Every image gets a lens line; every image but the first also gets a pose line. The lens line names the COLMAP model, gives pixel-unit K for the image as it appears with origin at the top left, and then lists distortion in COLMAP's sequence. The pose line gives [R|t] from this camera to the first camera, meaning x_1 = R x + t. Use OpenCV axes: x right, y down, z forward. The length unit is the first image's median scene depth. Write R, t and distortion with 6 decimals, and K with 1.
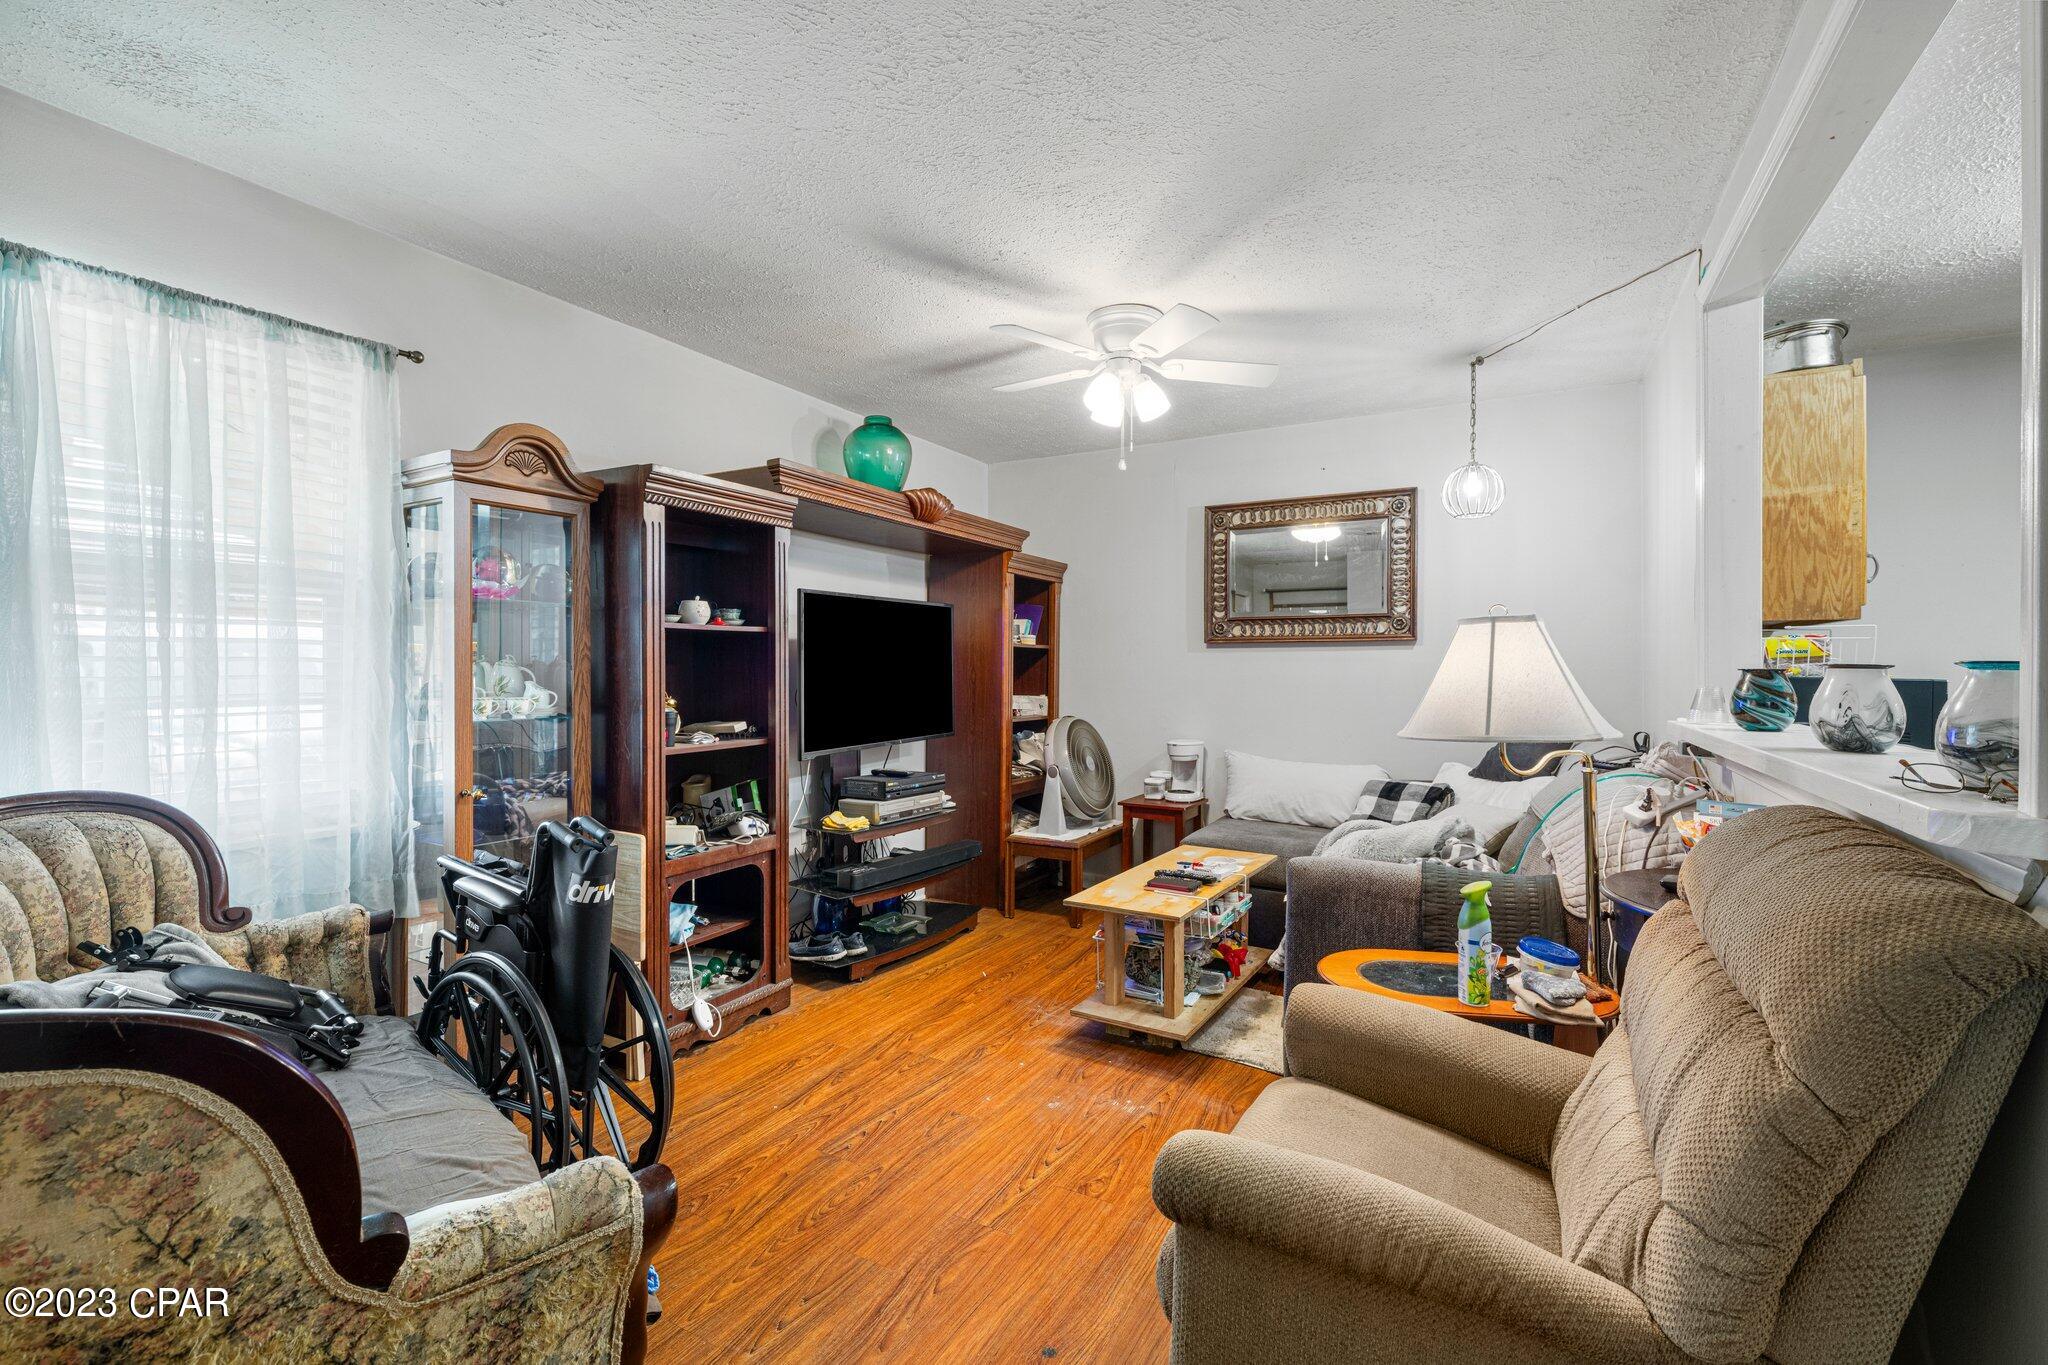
lens RADIAL K [[883.6, 0, 1017.7], [0, 883.6, 667.0], [0, 0, 1]] dist [-0.001422, 0.000324]
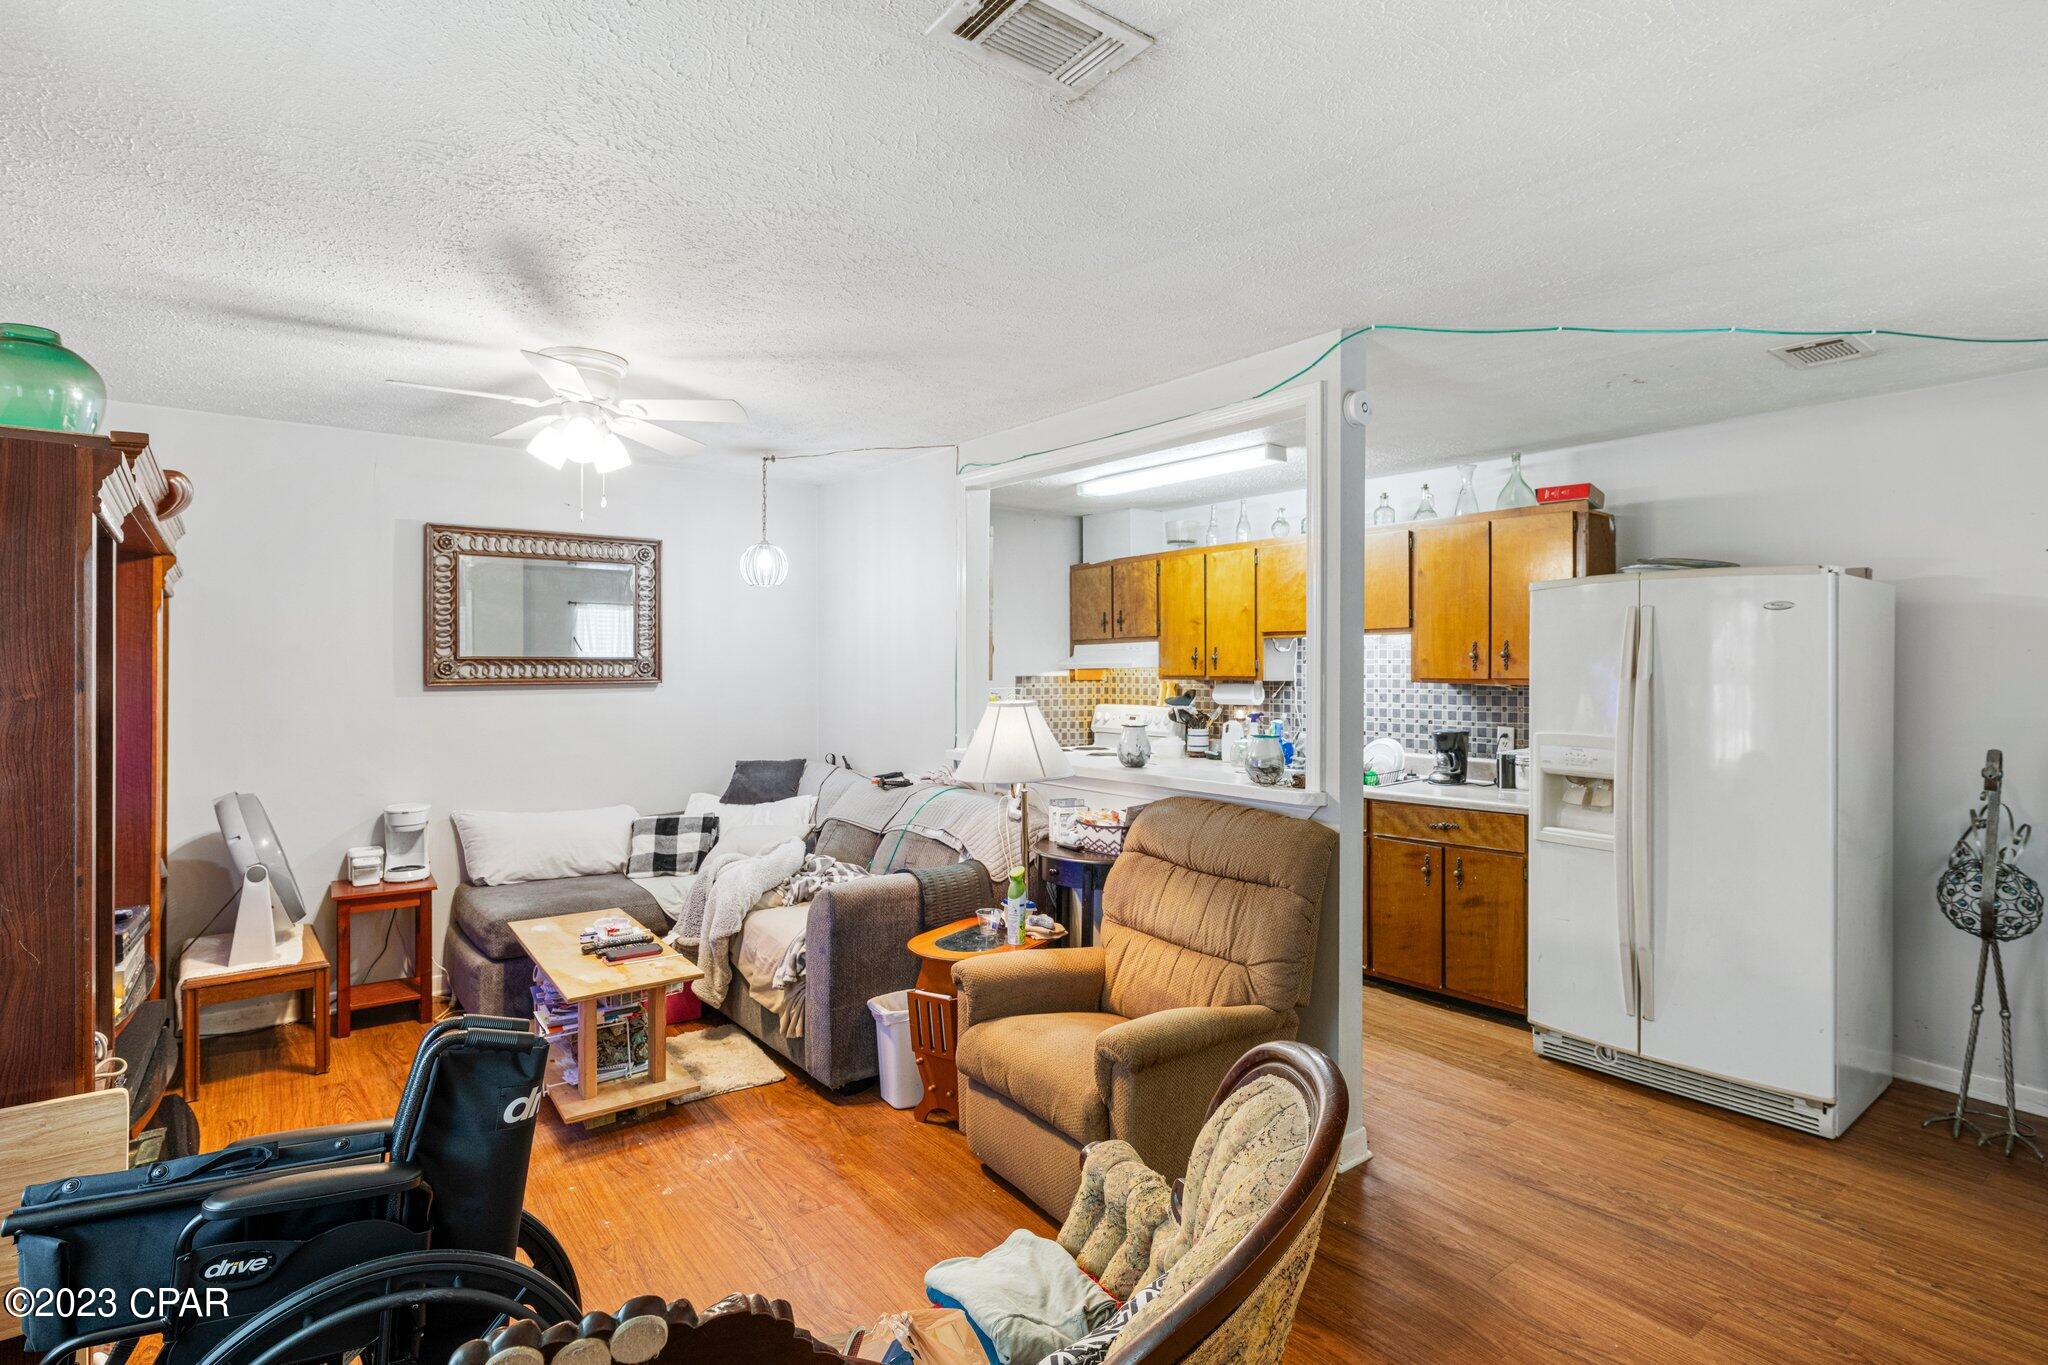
lens RADIAL K [[1004.0, 0, 1039.4], [0, 1004.0, 671.3], [0, 0, 1]] dist [0.003544, 0.000480]
pose [[0.383038, -0.010770, 0.923670, -0.757619], [-0.002797, 0.999914, 0.012819, -0.093516], [-0.923728, -0.007493, 0.382975, 0.169395]]
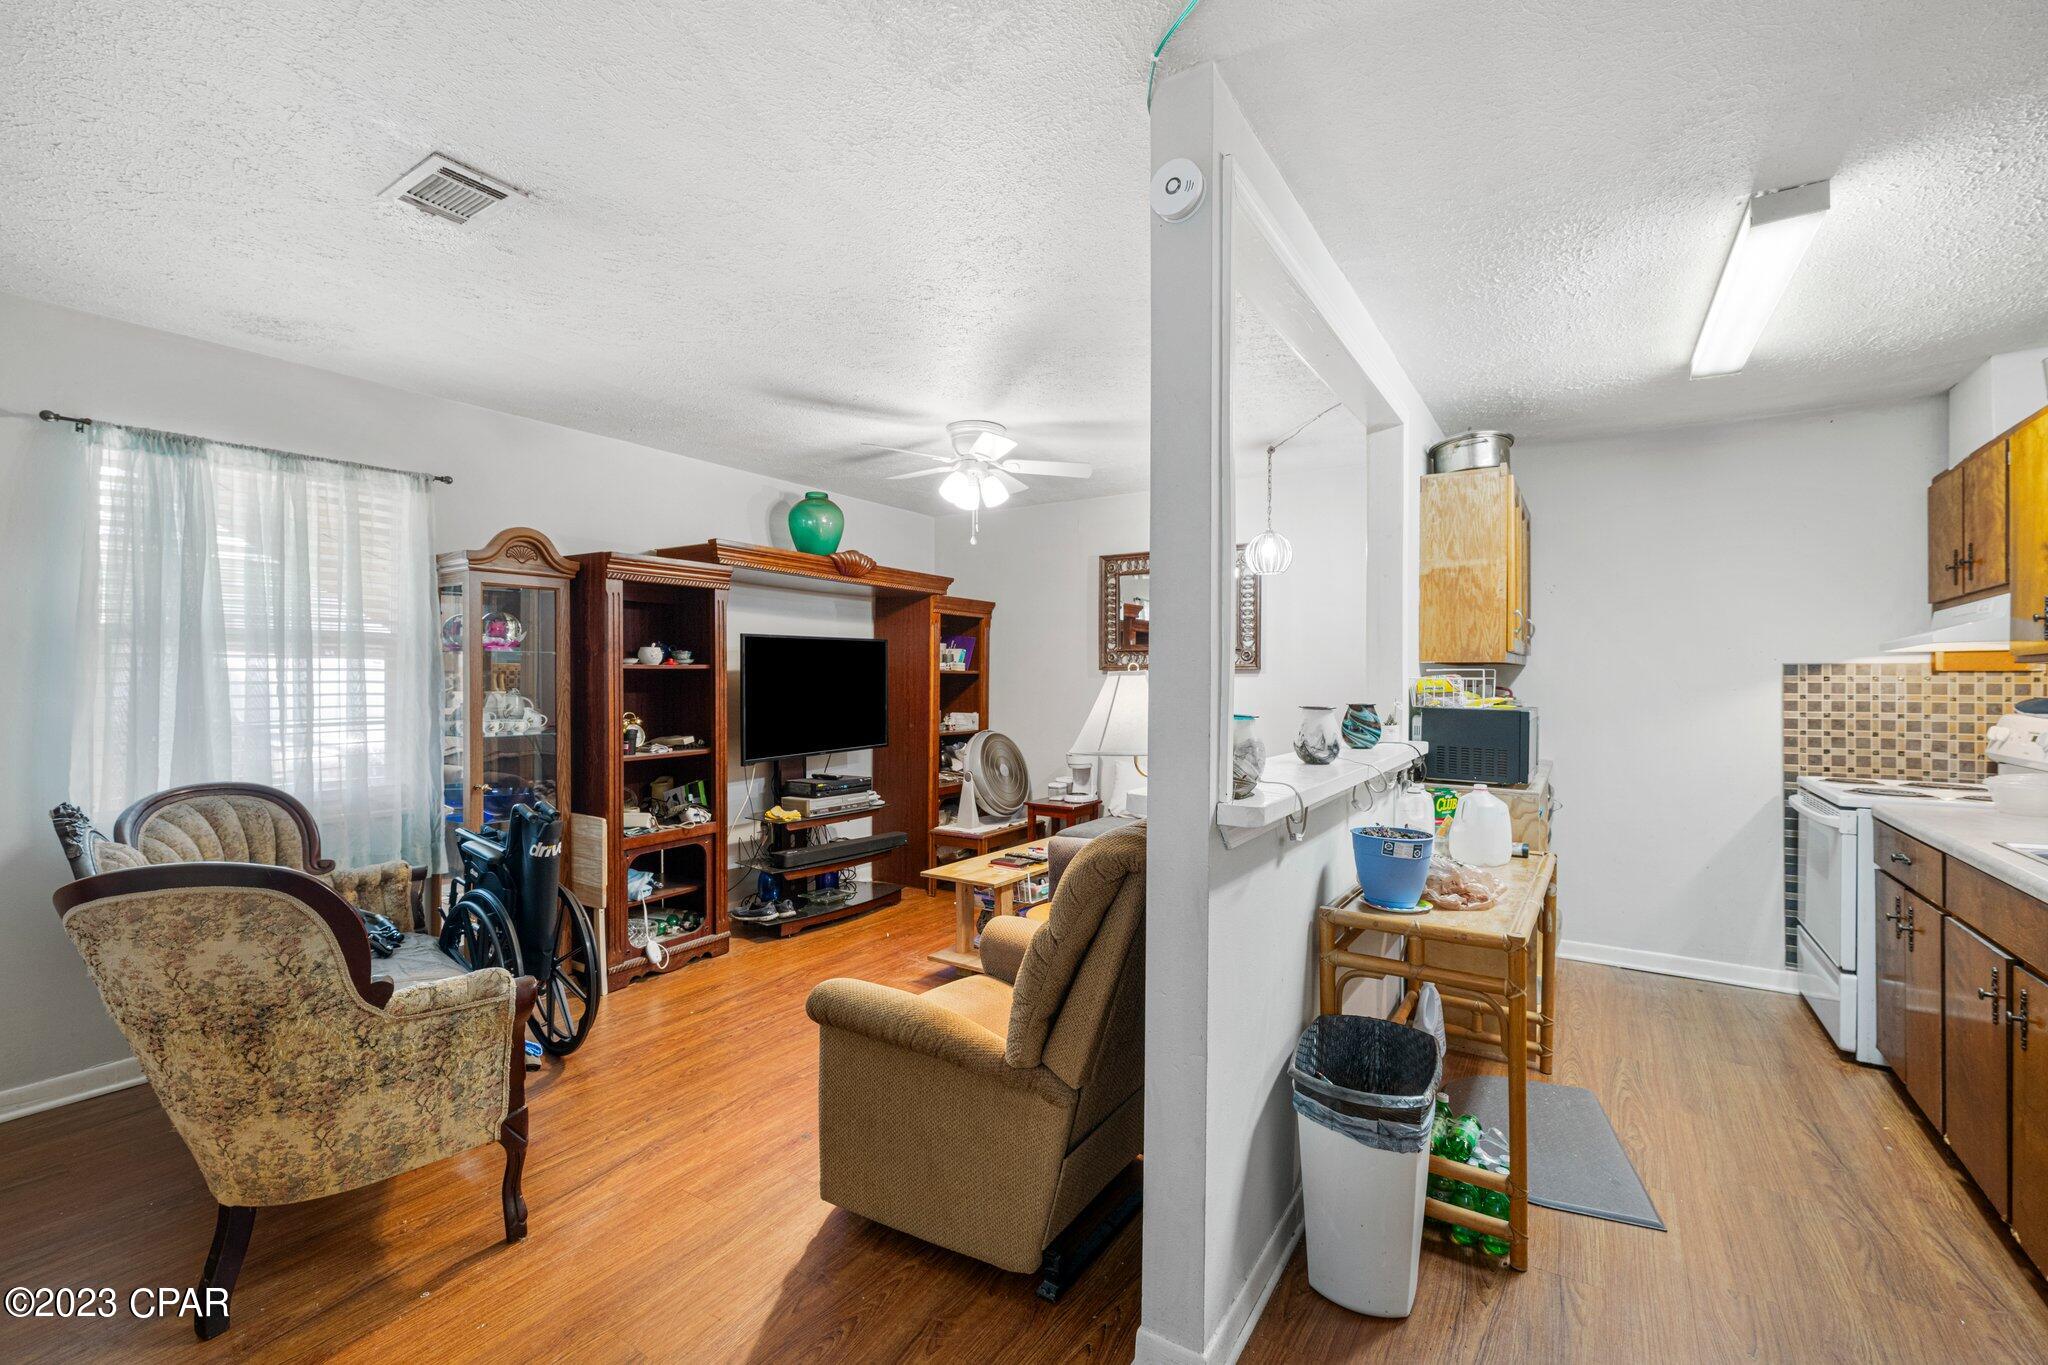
lens RADIAL K [[883.6, 0, 1024.6], [0, 883.6, 676.6], [0, 0, 1]] dist [-0.001422, 0.000324]
pose [[0.997942, -0.000525, -0.064116, 0.318399], [0.000613, 0.999999, 0.001348, -0.034112], [0.064115, -0.001385, 0.997942, -0.338851]]
